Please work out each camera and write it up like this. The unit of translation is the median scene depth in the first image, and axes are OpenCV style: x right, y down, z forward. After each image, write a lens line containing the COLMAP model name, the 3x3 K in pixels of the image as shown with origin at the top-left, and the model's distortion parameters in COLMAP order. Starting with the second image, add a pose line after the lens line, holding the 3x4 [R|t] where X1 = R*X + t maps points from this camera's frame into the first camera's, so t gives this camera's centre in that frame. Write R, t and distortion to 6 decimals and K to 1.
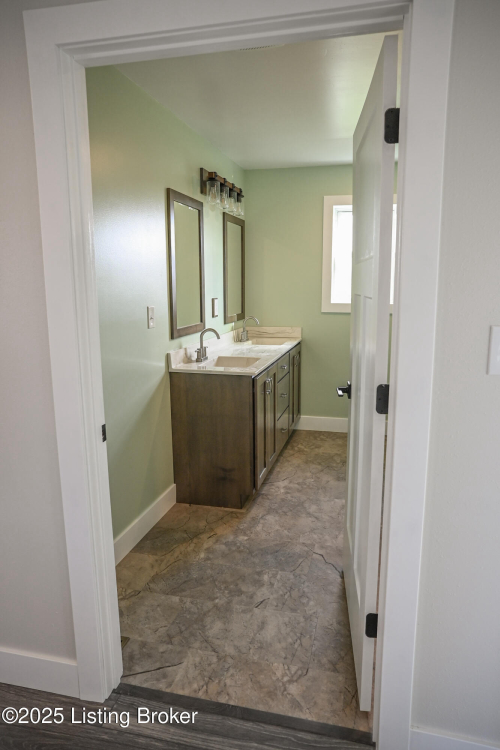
lens RADIAL K [[514.8, 0, 250.0], [0, 514.8, 375.0], [0, 0, 1]] dist [-0.091569, 0.065803]
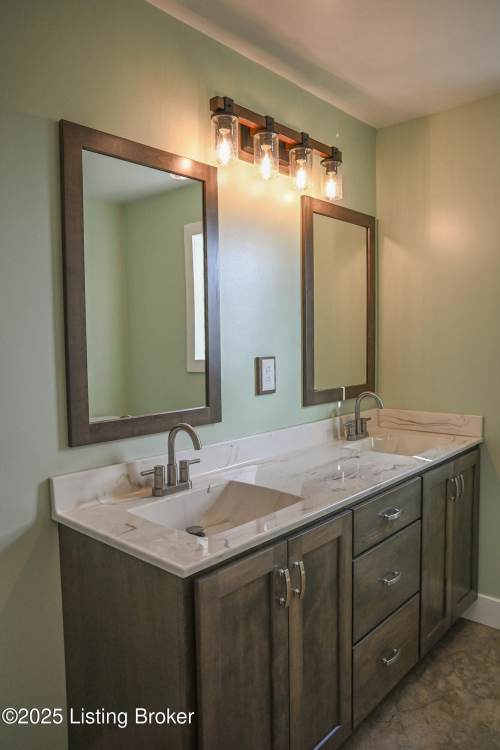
lens RADIAL K [[514.8, 0, 250.0], [0, 514.8, 375.0], [0, 0, 1]] dist [-0.091569, 0.065803]
pose [[0.870673, 0.016698, -0.491579, 0.159541], [-0.070704, 0.993293, -0.091488, -0.078857], [0.486754, 0.114413, 0.866014, 0.517736]]
